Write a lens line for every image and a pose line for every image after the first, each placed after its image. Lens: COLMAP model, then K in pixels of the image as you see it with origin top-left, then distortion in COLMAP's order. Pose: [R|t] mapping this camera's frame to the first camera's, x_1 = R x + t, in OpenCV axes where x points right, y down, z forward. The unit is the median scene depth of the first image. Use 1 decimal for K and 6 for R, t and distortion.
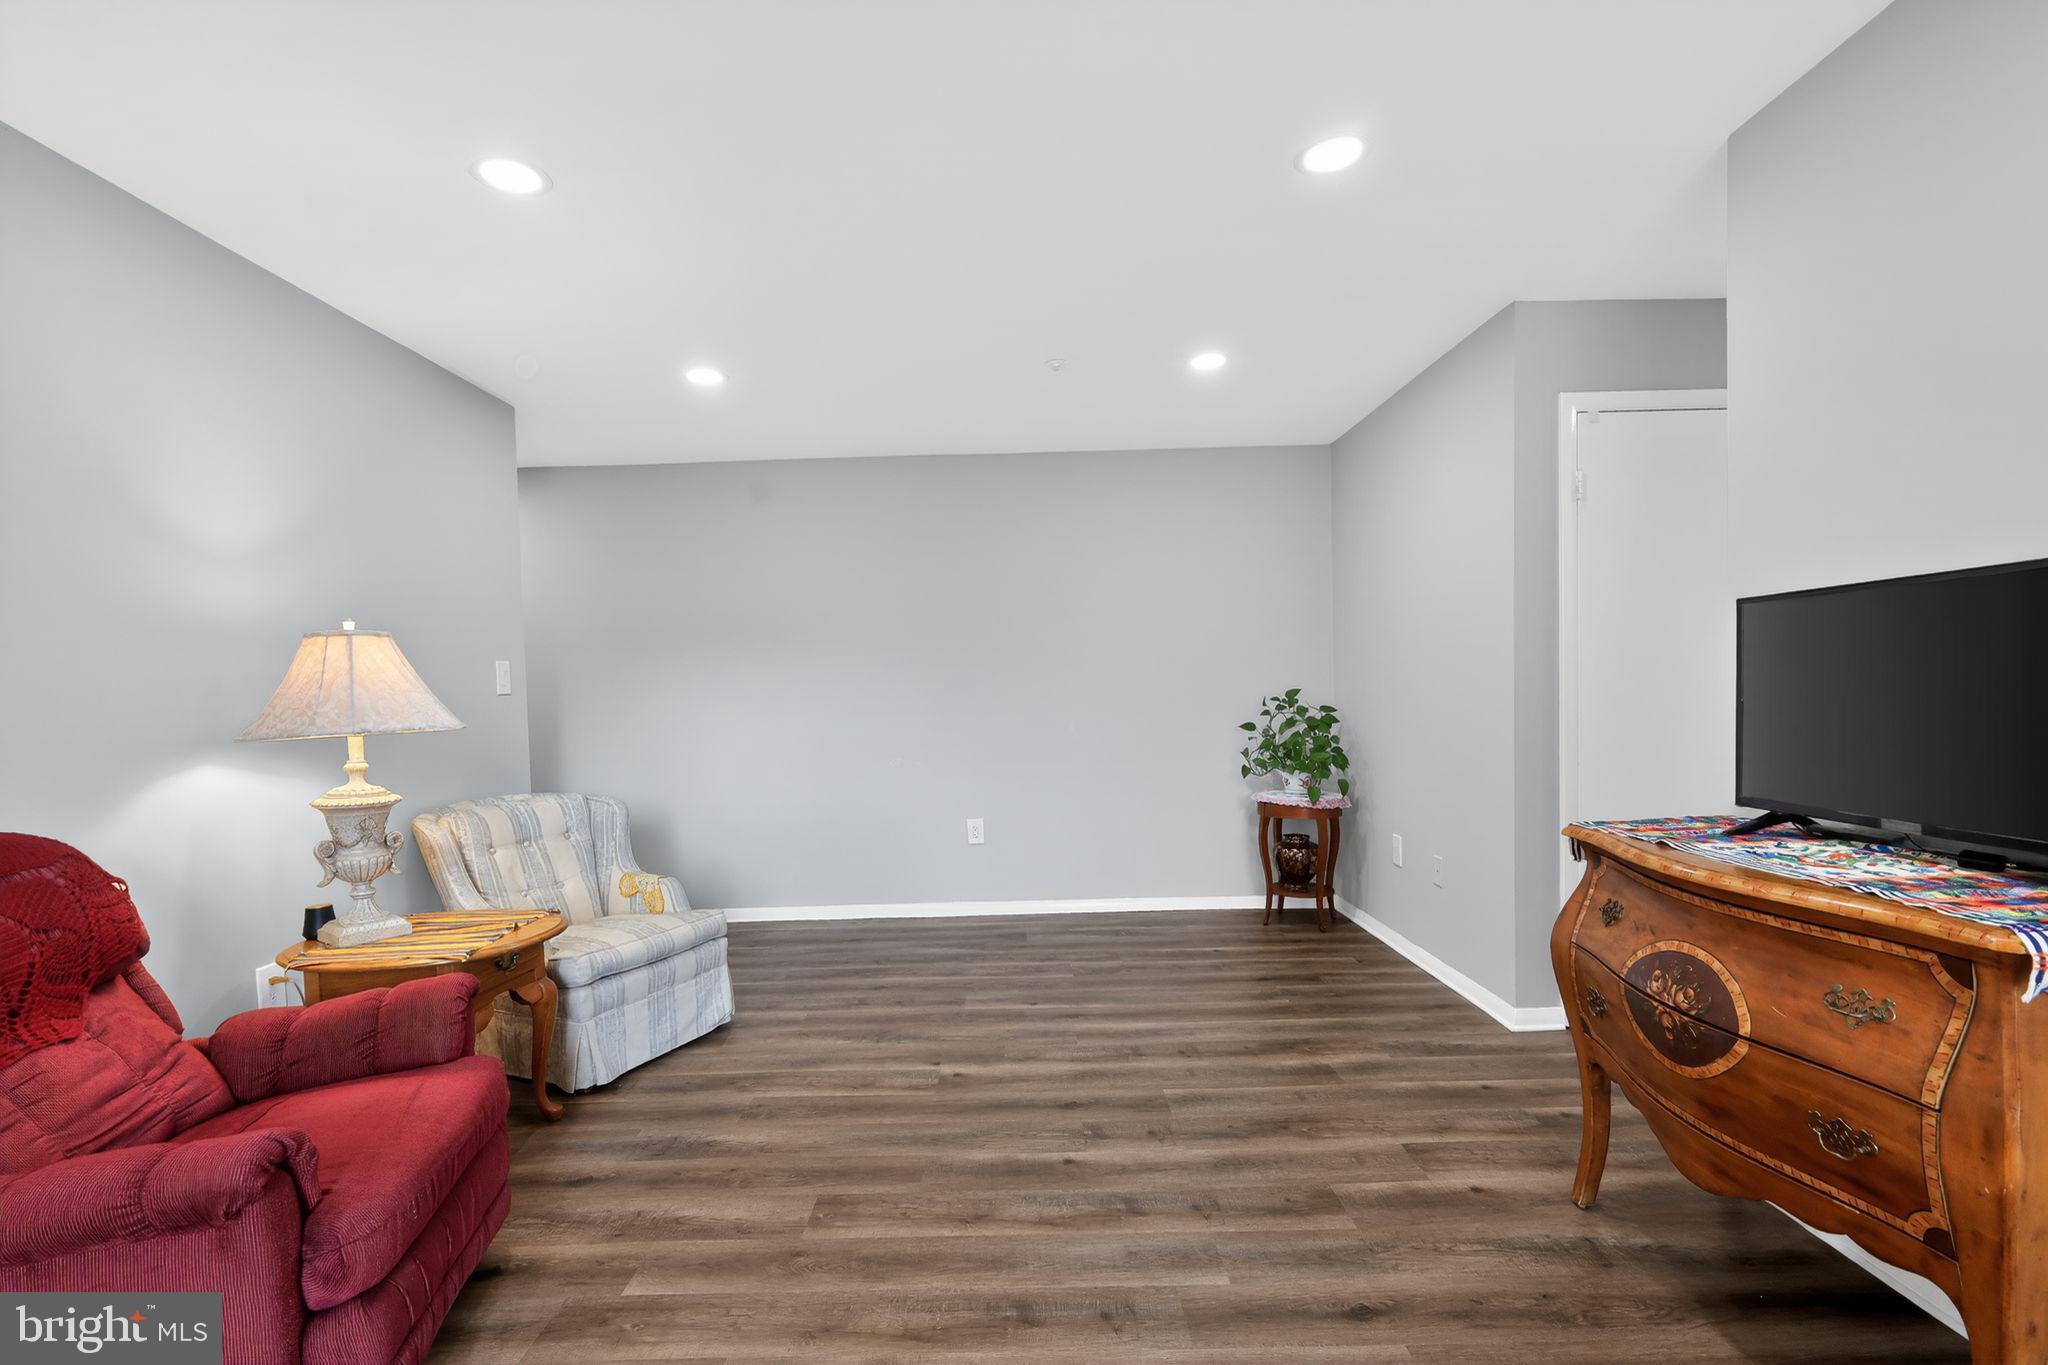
lens RADIAL K [[902.6, 0, 988.1], [0, 902.6, 722.9], [0, 0, 1]] dist [0.004869, -0.001875]
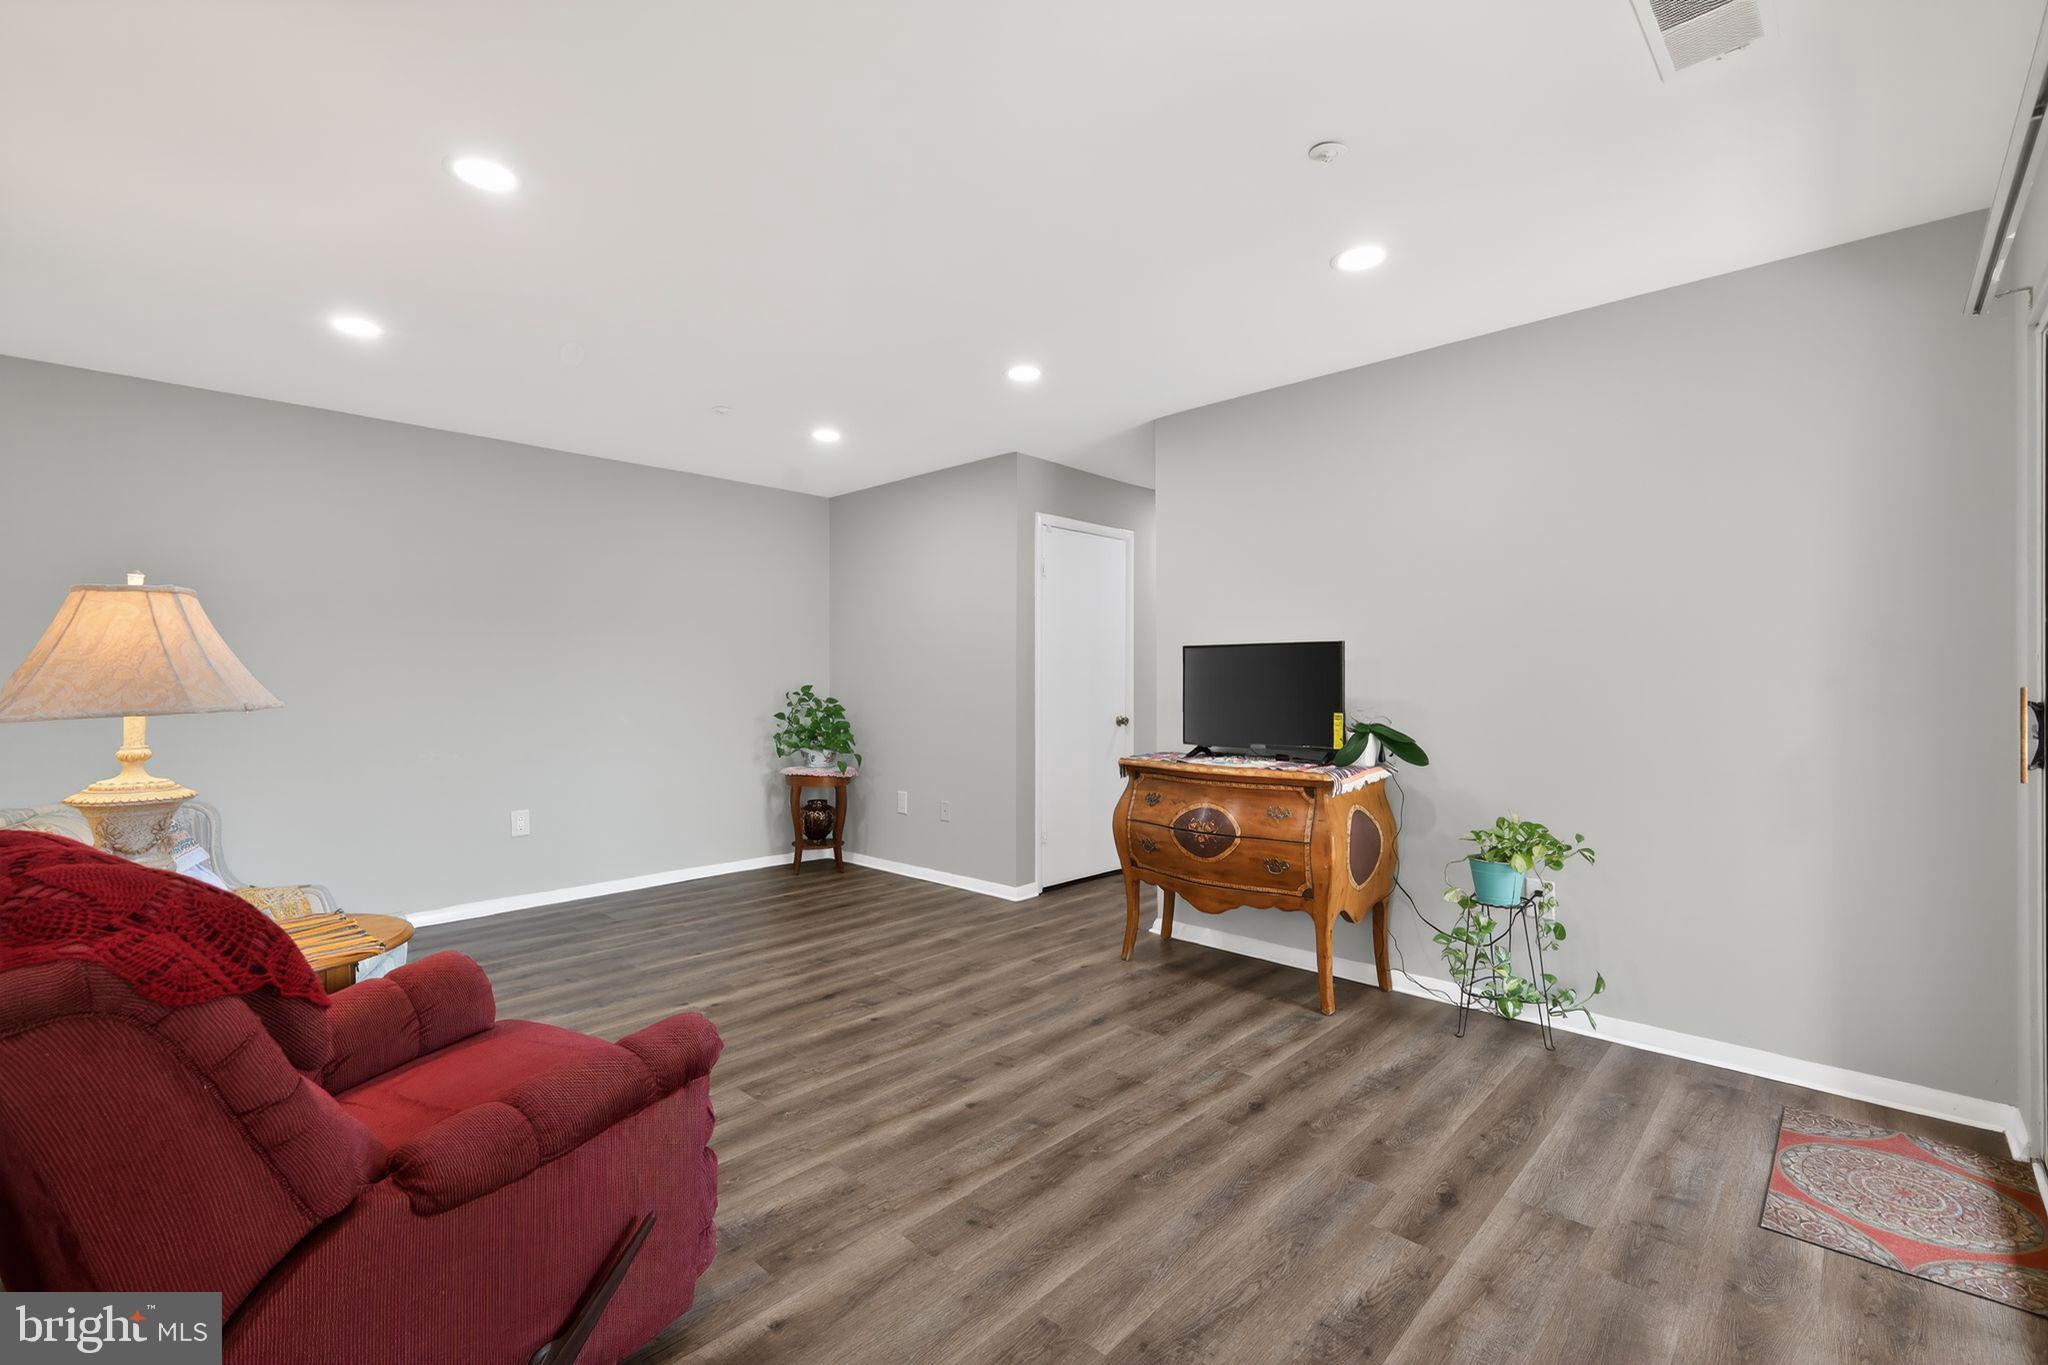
lens RADIAL K [[902.6, 0, 975.8], [0, 902.6, 694.9], [0, 0, 1]] dist [0.004869, -0.001875]
pose [[0.701800, 0.014626, 0.712224, -0.746613], [0.007667, 0.999576, -0.028082, 0.024422], [-0.712333, 0.025168, 0.701390, -0.092623]]
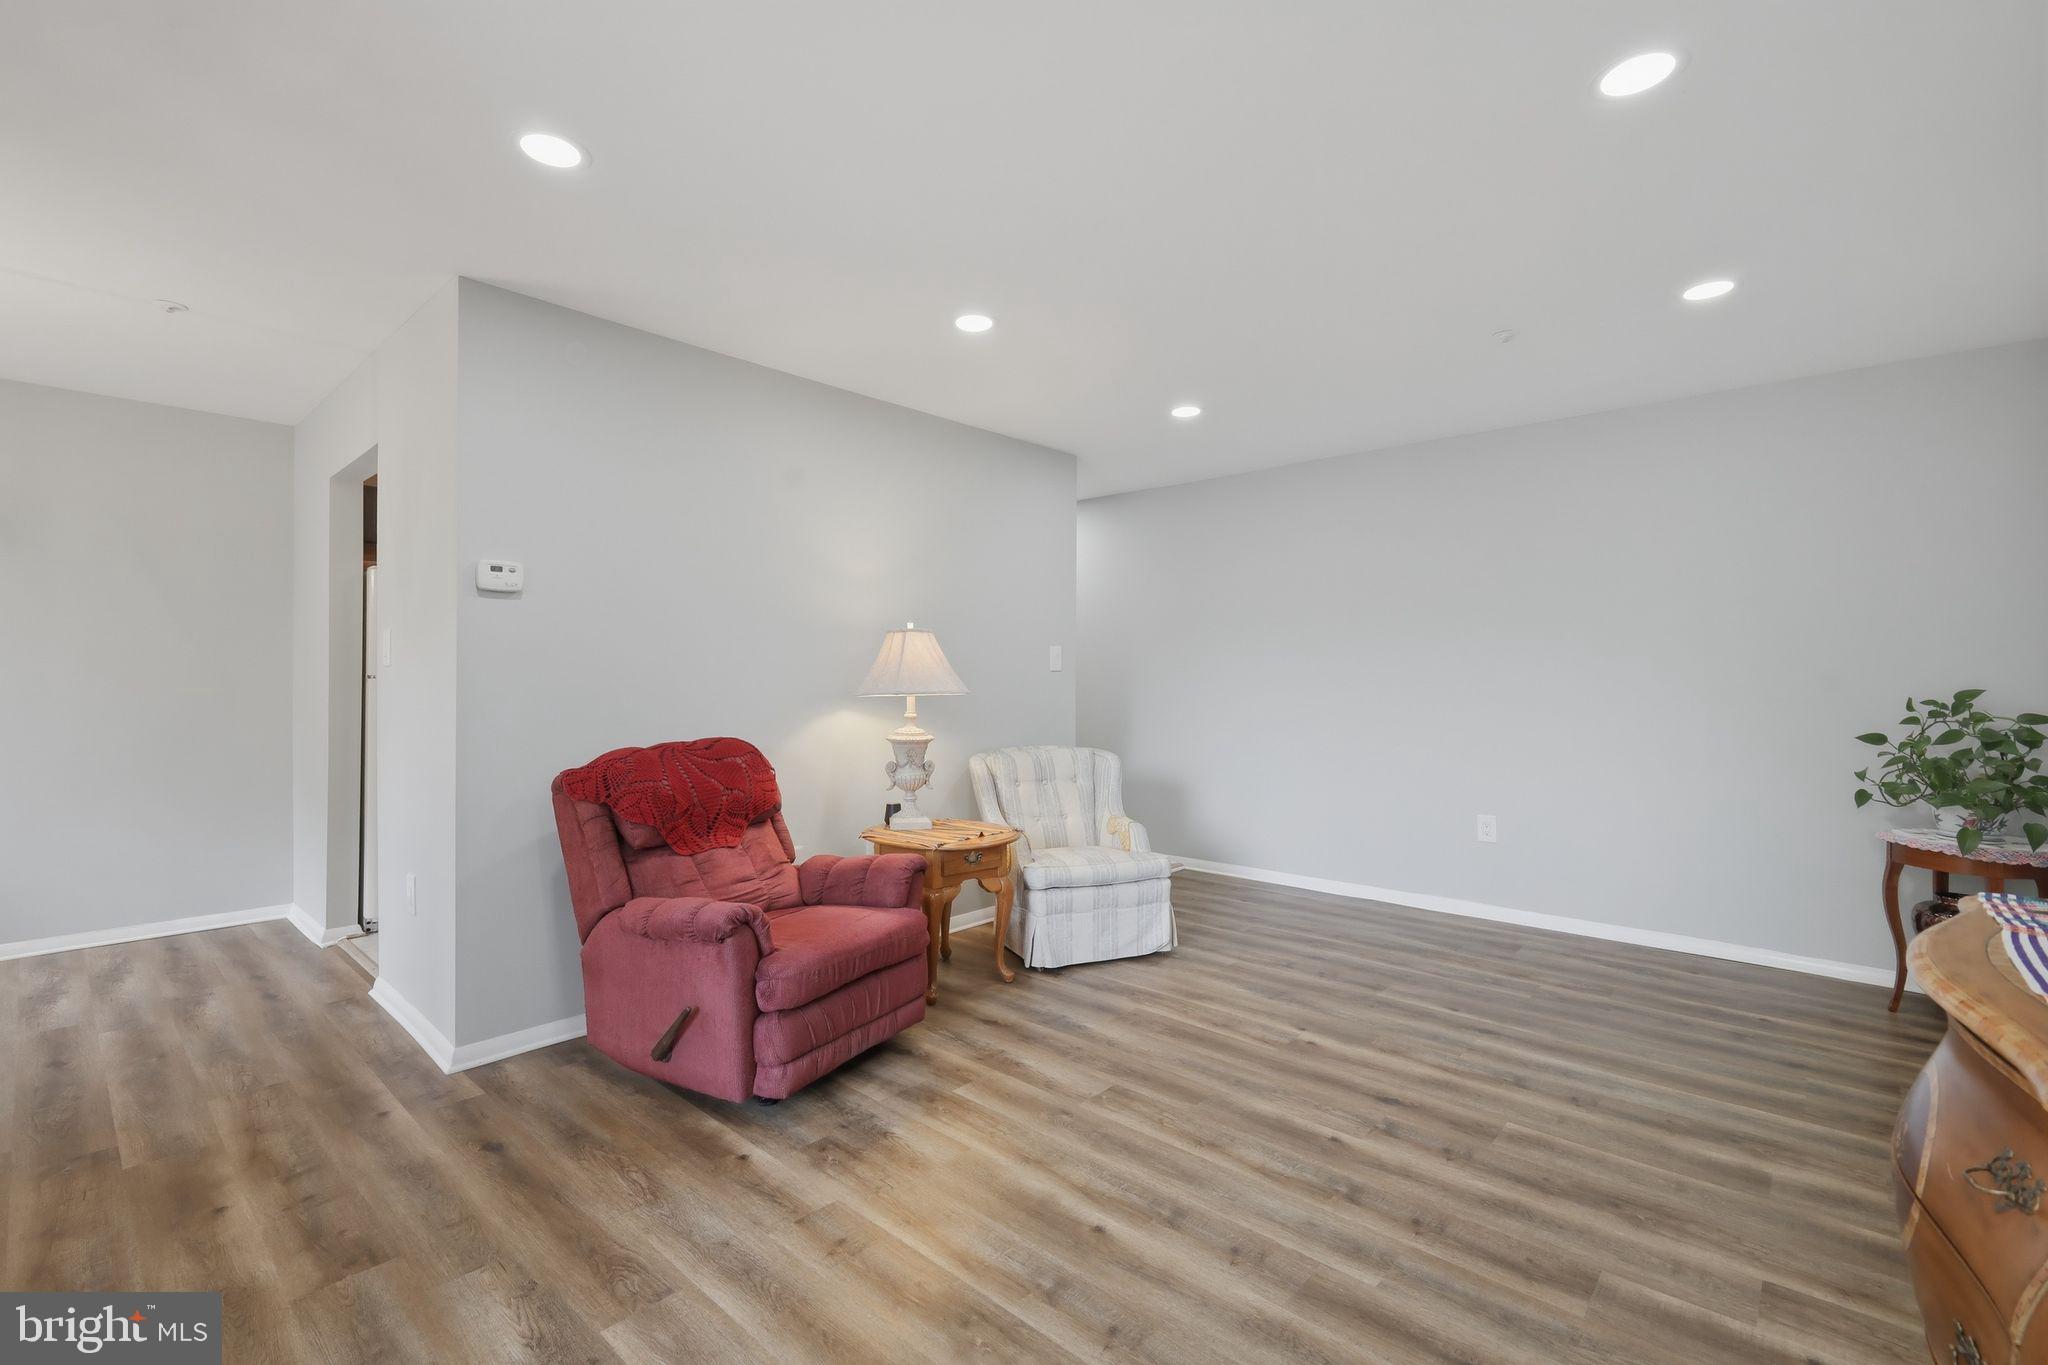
lens RADIAL K [[867.0, 0, 1033.2], [0, 867.0, 671.5], [0, 0, 1]] dist [0.004235, -0.000262]
pose [[0.758288, 0.024381, -0.651464, 0.428611], [-0.045691, 0.998831, -0.015803, -0.013415], [0.650317, 0.041749, 0.758515, 0.006517]]
